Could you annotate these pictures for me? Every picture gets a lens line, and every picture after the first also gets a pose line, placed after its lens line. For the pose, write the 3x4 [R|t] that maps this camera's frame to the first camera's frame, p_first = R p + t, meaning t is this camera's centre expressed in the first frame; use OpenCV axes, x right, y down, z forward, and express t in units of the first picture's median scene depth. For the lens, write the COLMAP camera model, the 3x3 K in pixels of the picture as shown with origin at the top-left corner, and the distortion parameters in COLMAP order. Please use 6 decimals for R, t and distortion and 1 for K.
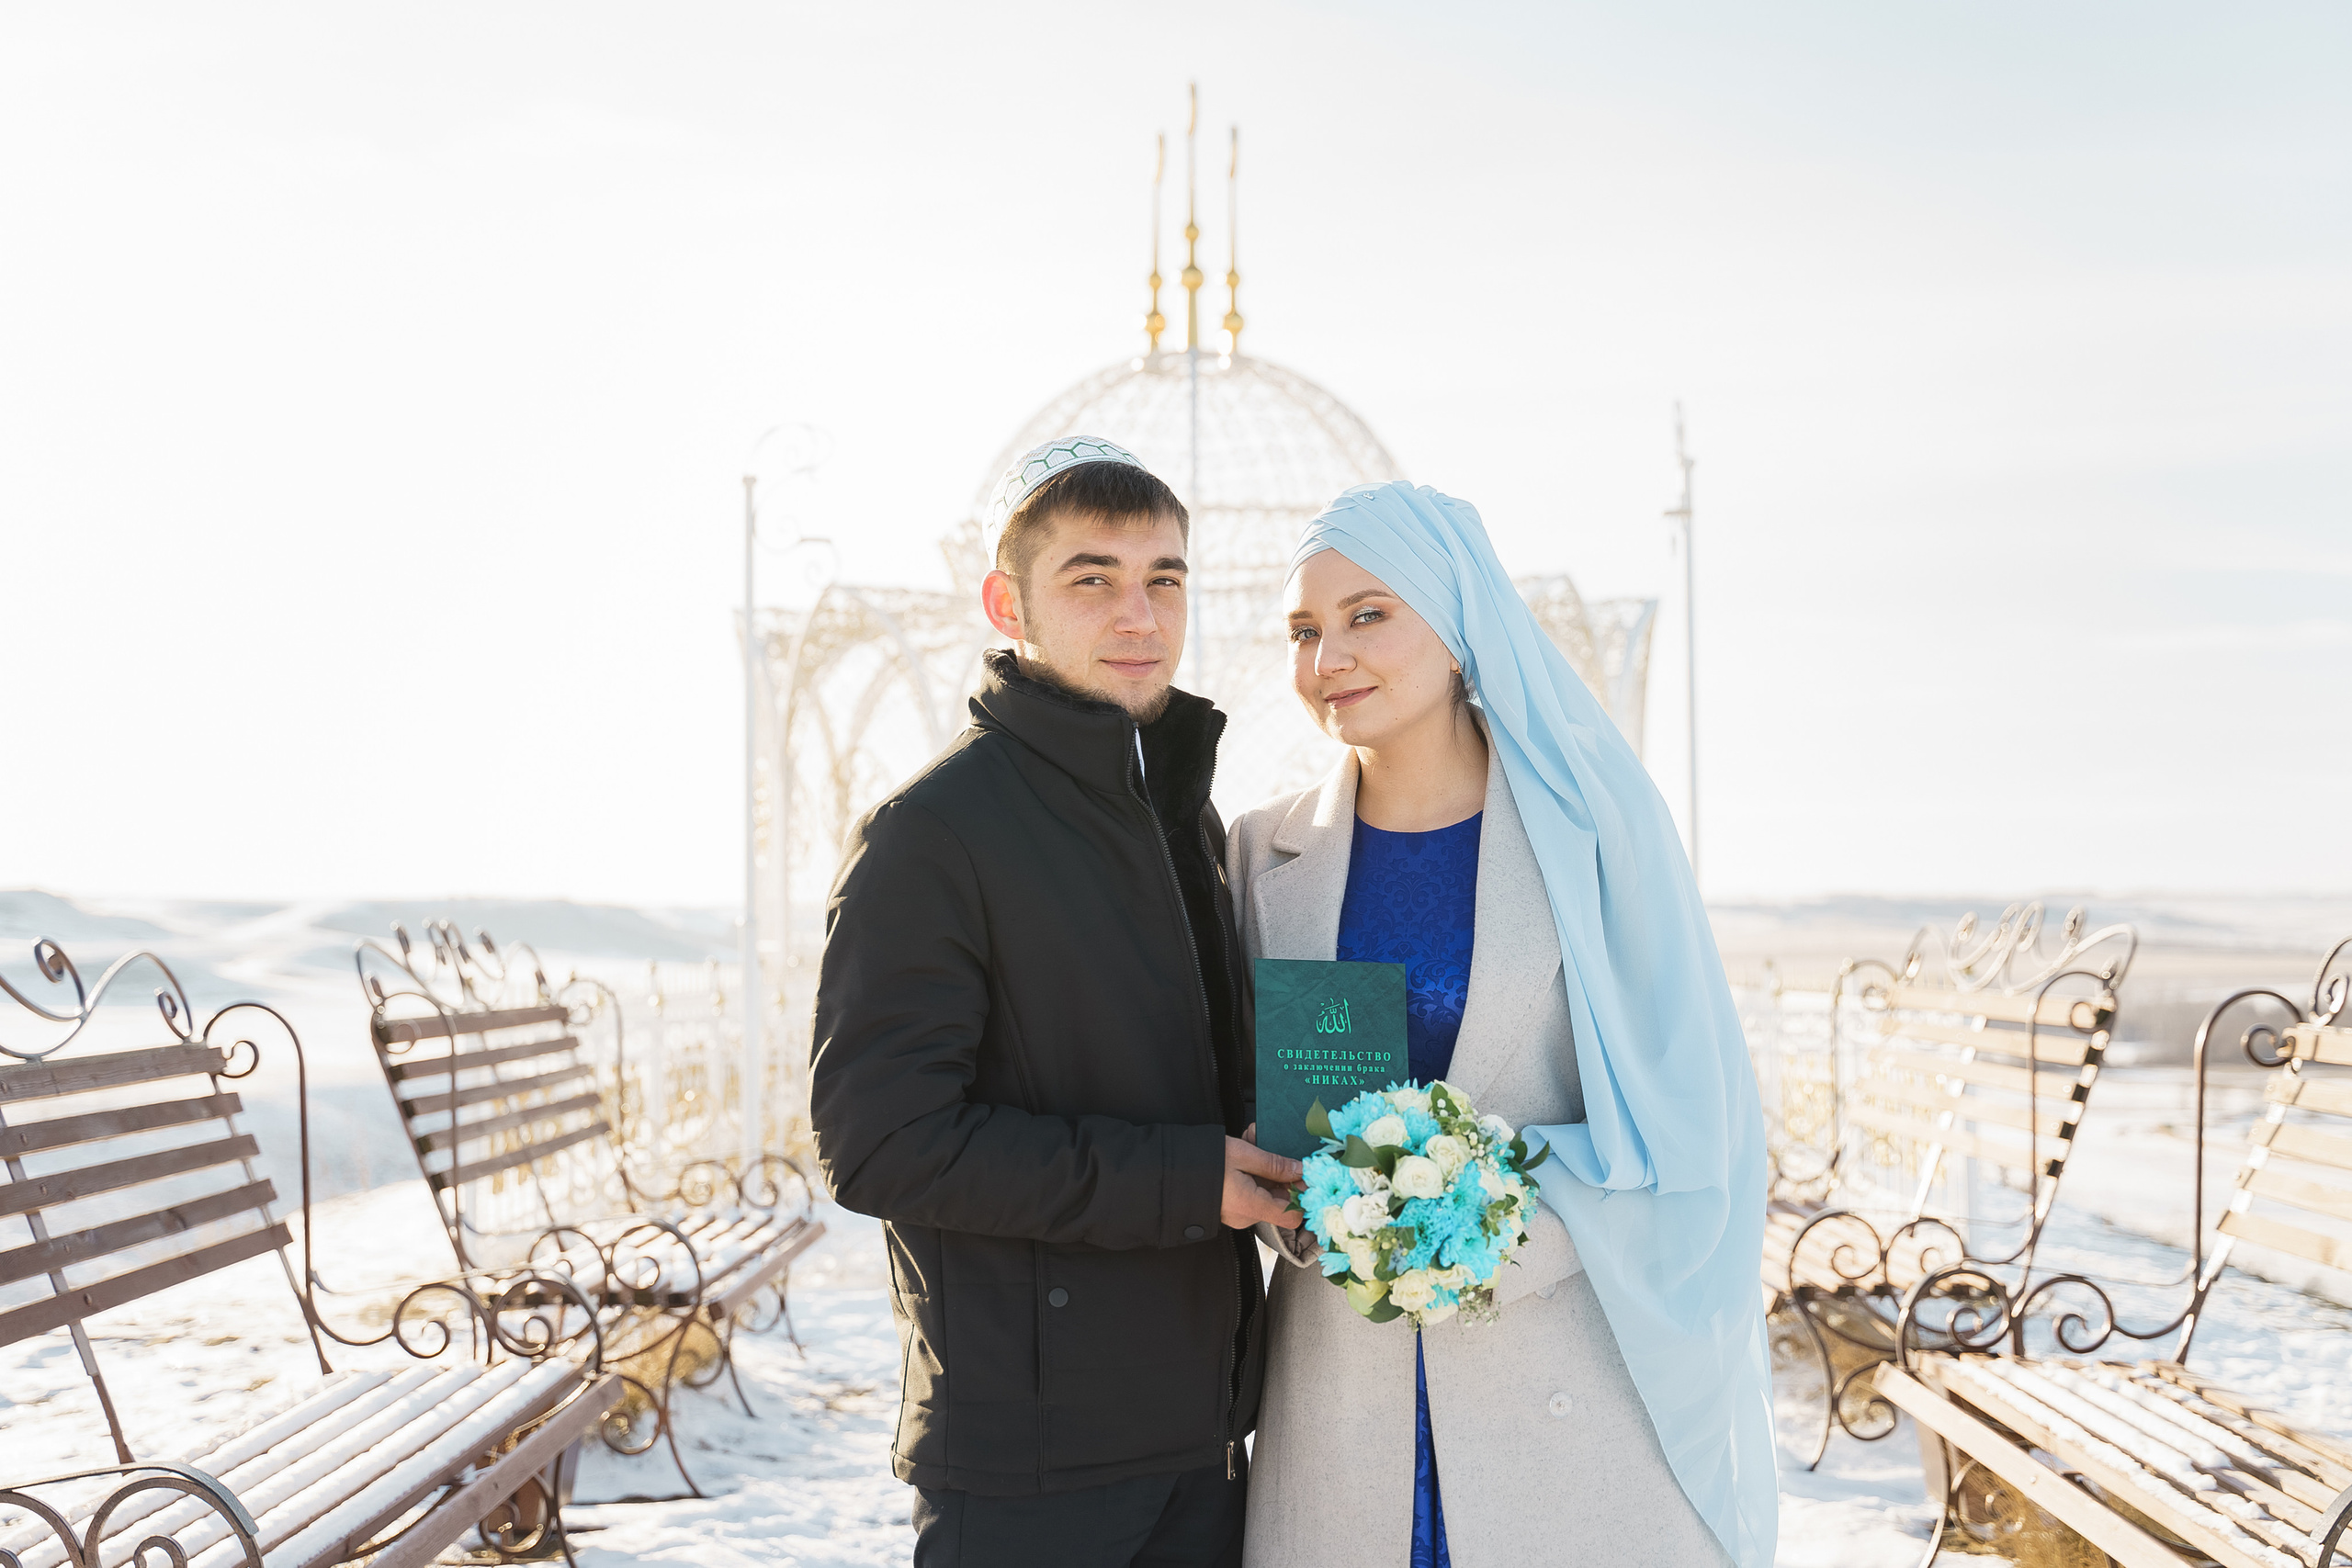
lens RADIAL K [[2874.9, 0, 1176.0], [0, 2874.9, 784.0], [0, 0, 1]] dist [-0.004628, -0.000847]
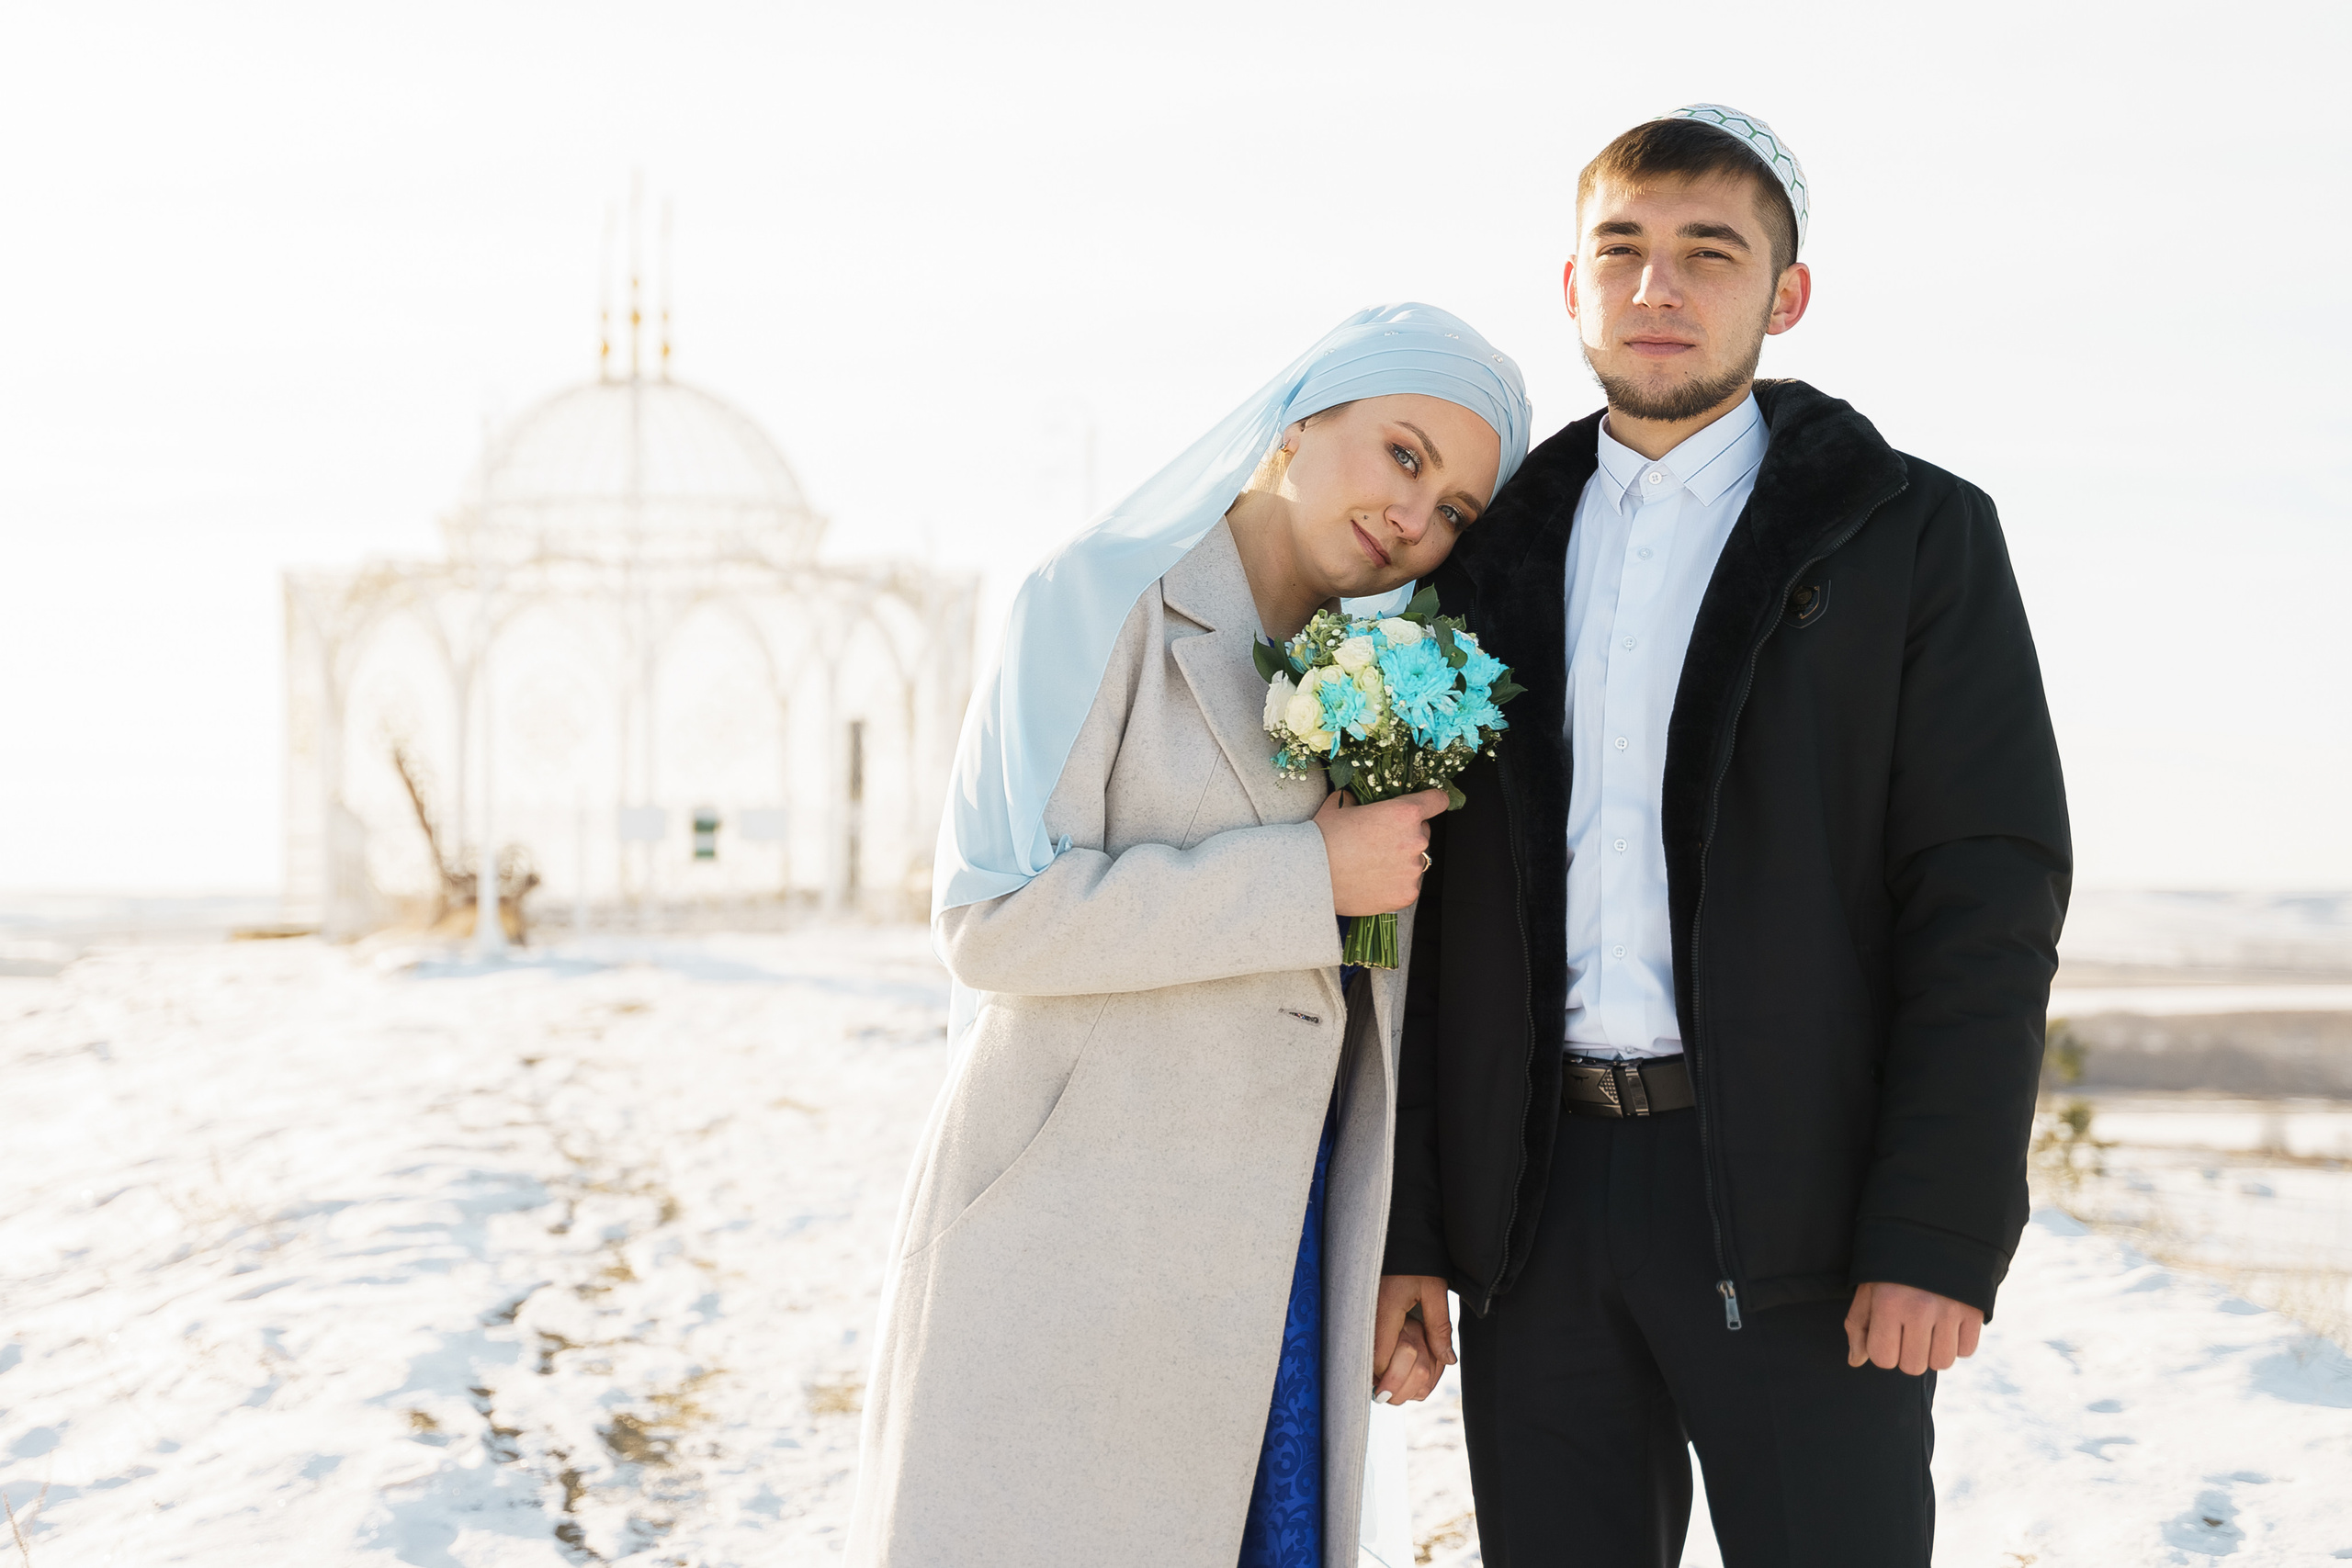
lens RADIAL K [[3812.1, 0, 1176.0], [0, 3812.1, 784.0], [0, 0, 1]] dist [-0.036832, -0.071111]
pose [[0.984114, 0.006076, 0.177431, -0.057788], [-0.007349, 0.999952, 0.006517, 0.022563], [-0.177383, -0.007718, 0.984112, -0.745754]]
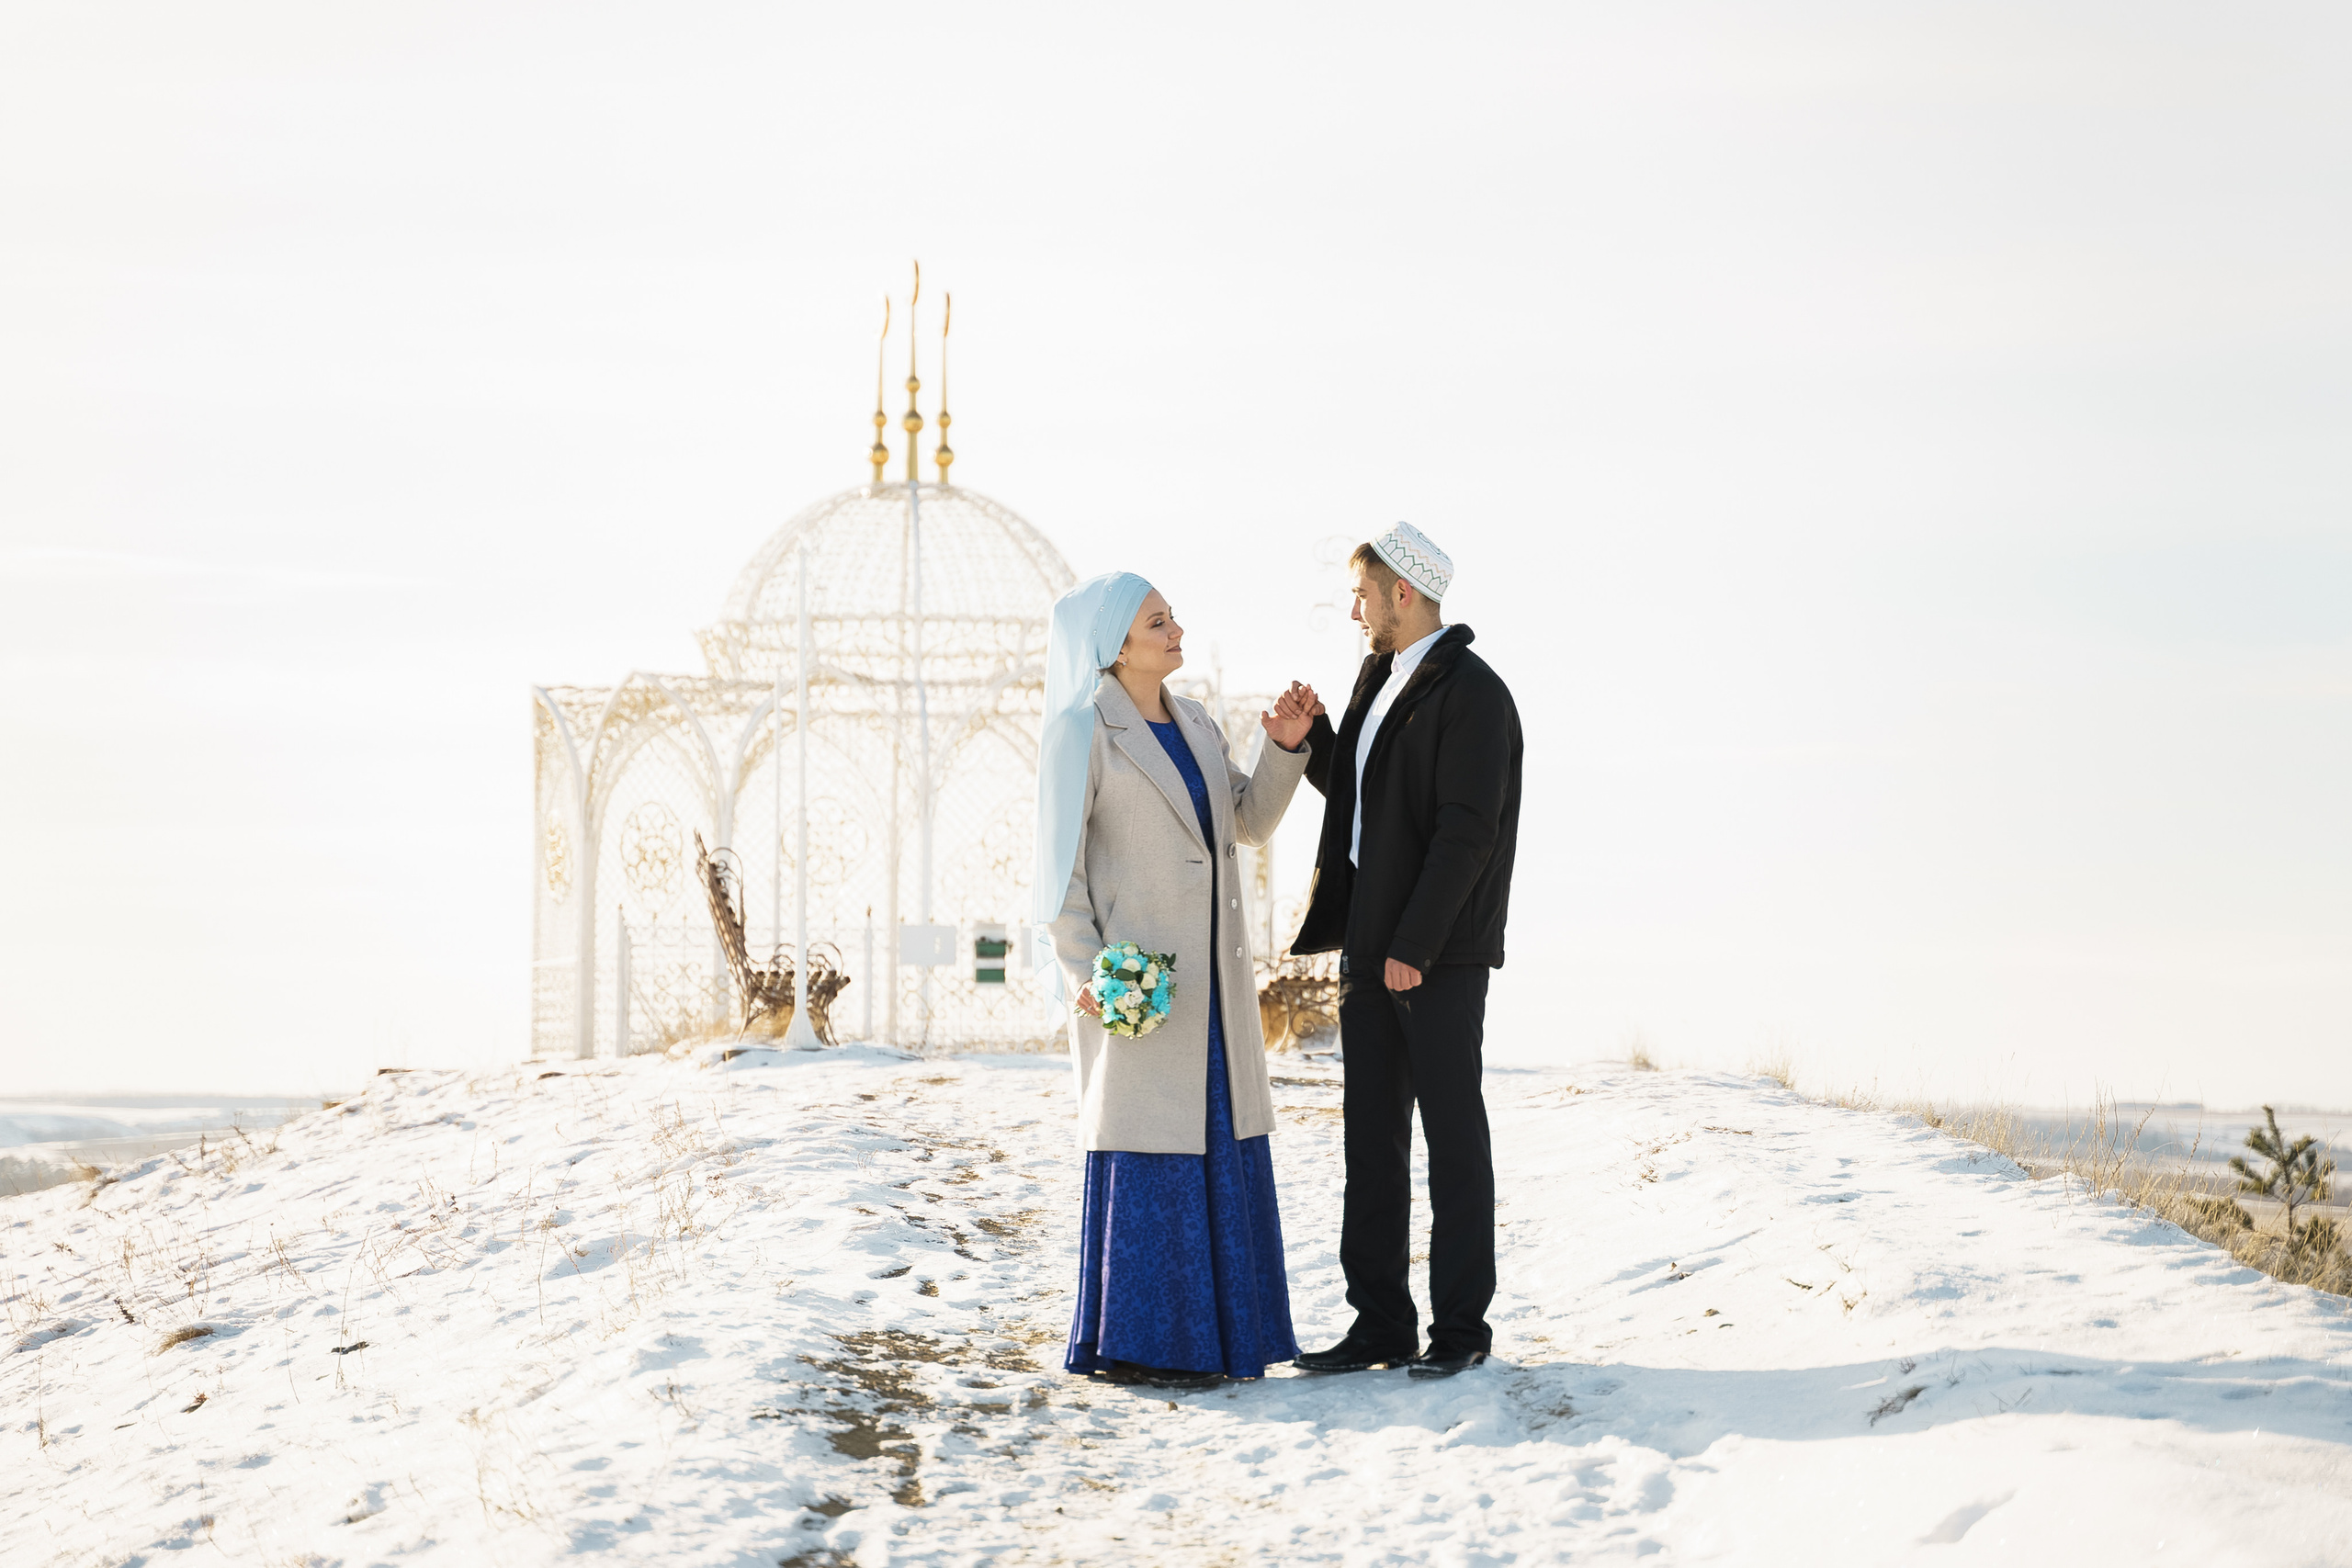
lens RADIAL K [[5051.7, 0, 1176.0], [0, 5051.7, 784.0], [0, 0, 1]] dist [-0.010605, -0.073512]
pose [[0.994823, 0.021584, 0.099307, -0.091978], [-0.018607, 0.999352, -0.030803, 0.041060], [-0.099908, 0.028796, 0.994580, -1.129523]]
